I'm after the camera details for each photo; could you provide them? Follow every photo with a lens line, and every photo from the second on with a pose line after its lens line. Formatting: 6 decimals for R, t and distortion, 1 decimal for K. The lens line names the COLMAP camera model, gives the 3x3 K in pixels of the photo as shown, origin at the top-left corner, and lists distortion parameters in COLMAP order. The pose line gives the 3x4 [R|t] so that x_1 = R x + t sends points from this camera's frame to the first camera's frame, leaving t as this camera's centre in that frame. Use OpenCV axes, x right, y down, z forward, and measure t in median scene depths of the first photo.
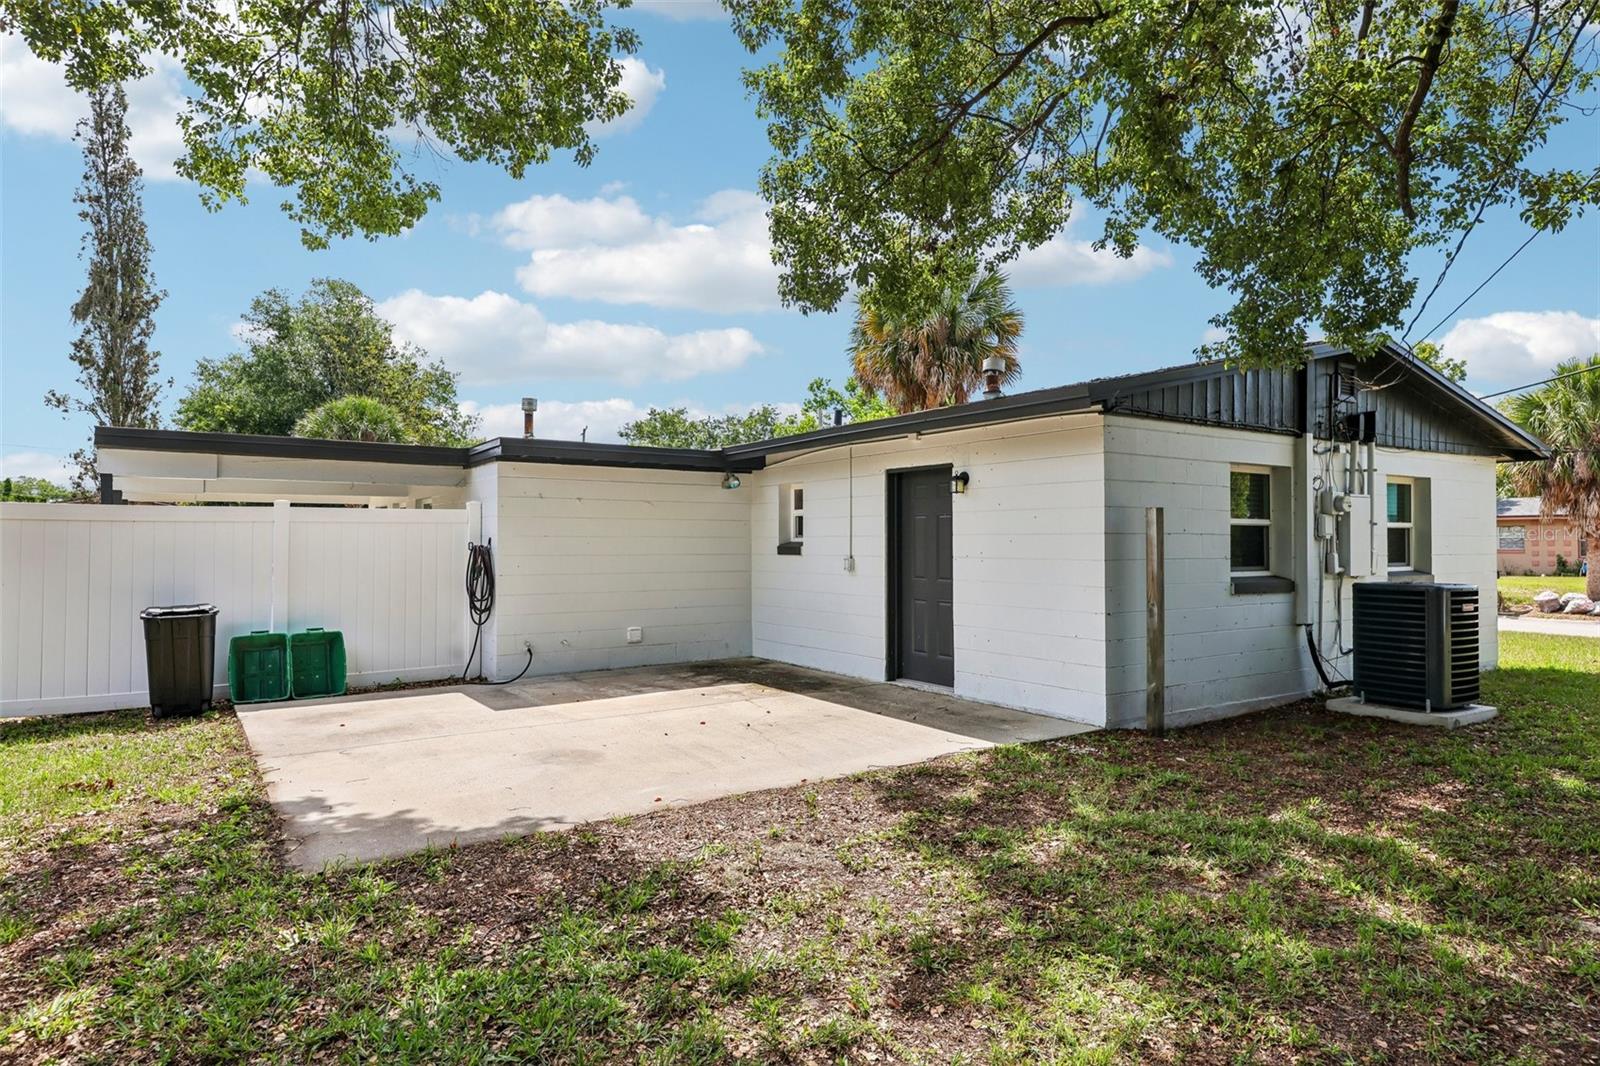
lens RADIAL K [[910.7, 0, 790.1], [0, 910.7, 527.6], [0, 0, 1]] dist [0.000352, 0.000066]
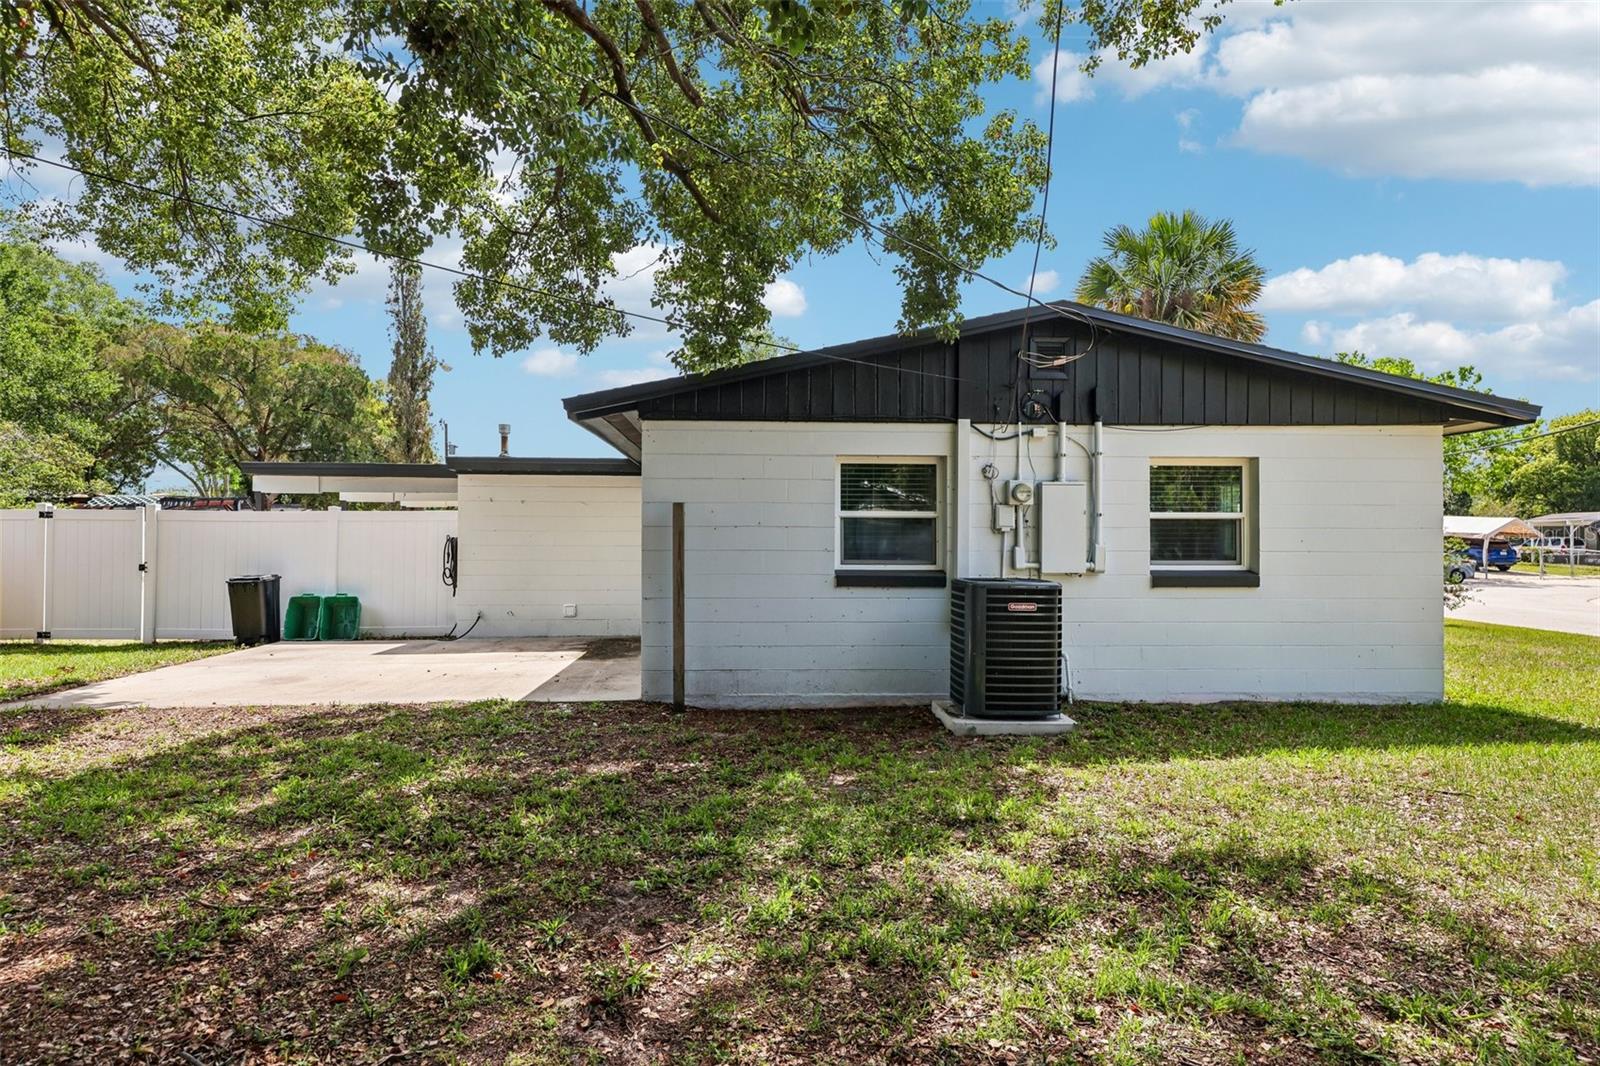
lens RADIAL K [[910.7, 0, 794.4], [0, 910.7, 536.7], [0, 0, 1]] dist [0.000352, 0.000066]
pose [[0.864977, 0.002575, -0.501804, 0.756517], [0.001940, 0.999962, 0.008475, 0.007795], [0.501807, -0.008304, 0.864940, 0.086951]]
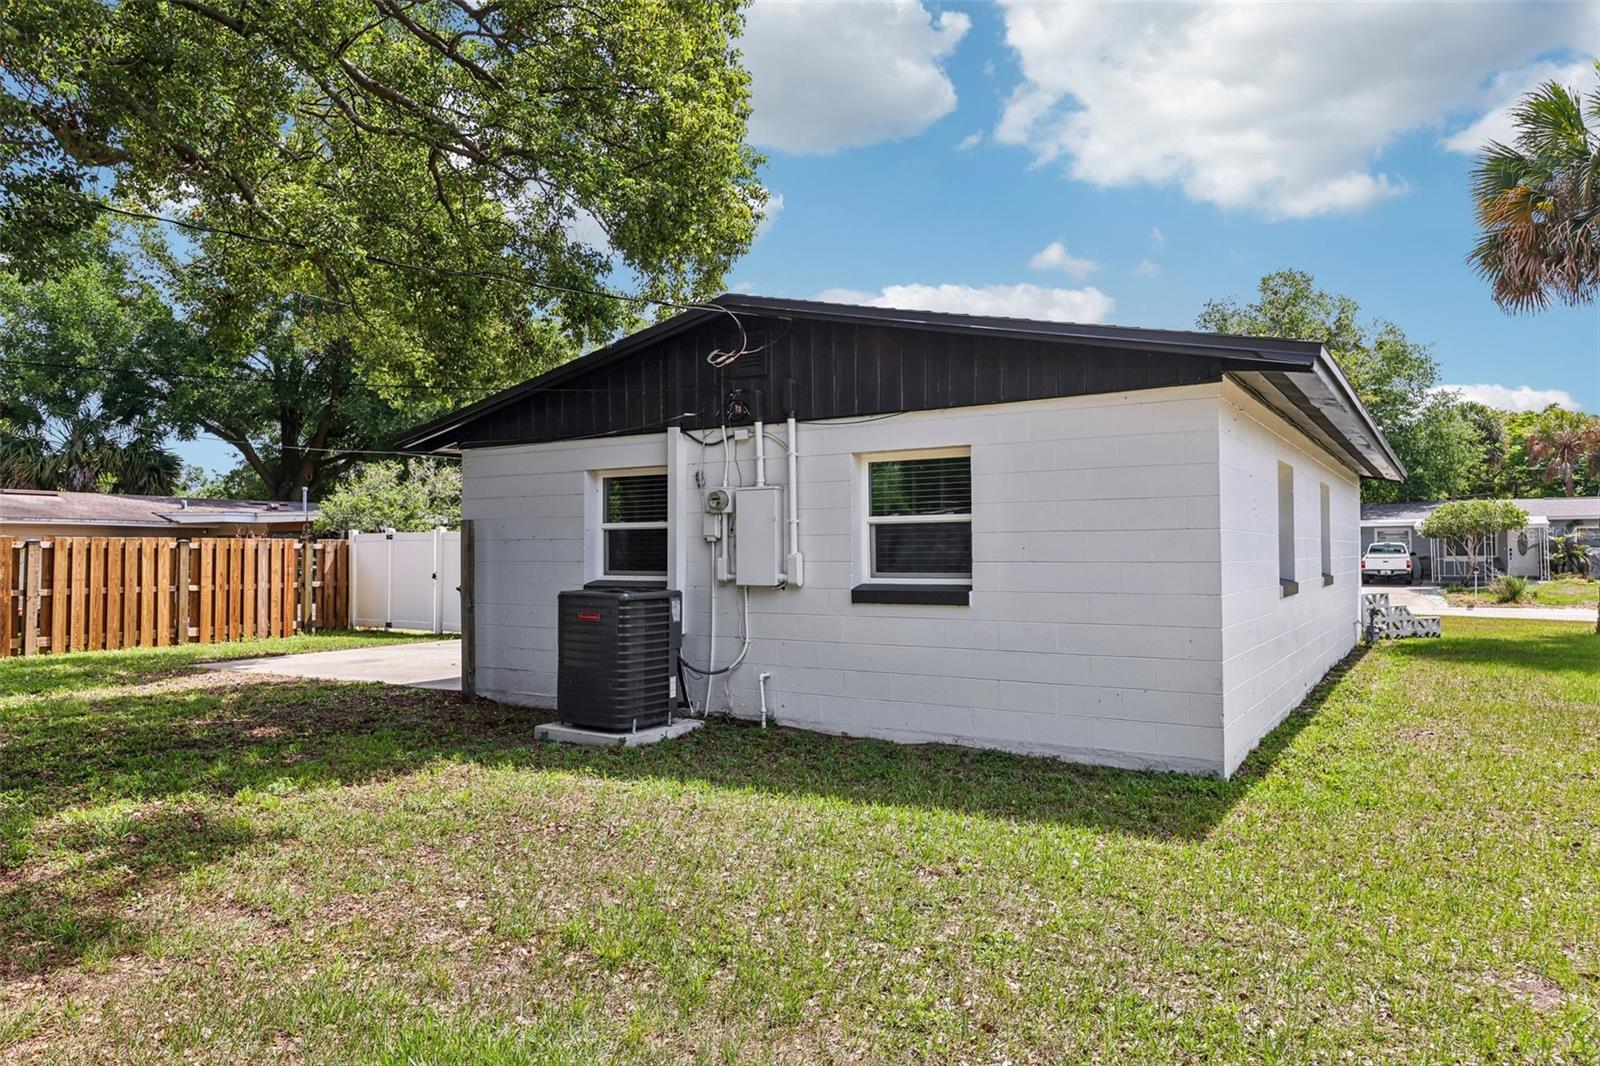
lens RADIAL K [[1034.8, 0, 798.6], [0, 1034.8, 531.5], [0, 0, 1]] dist [0.011444, 0.000396]
pose [[0.407660, -0.016601, -0.912983, 1.340888], [0.021121, 0.999739, -0.008748, 0.011049], [0.912890, -0.015717, 0.407904, 0.586445]]
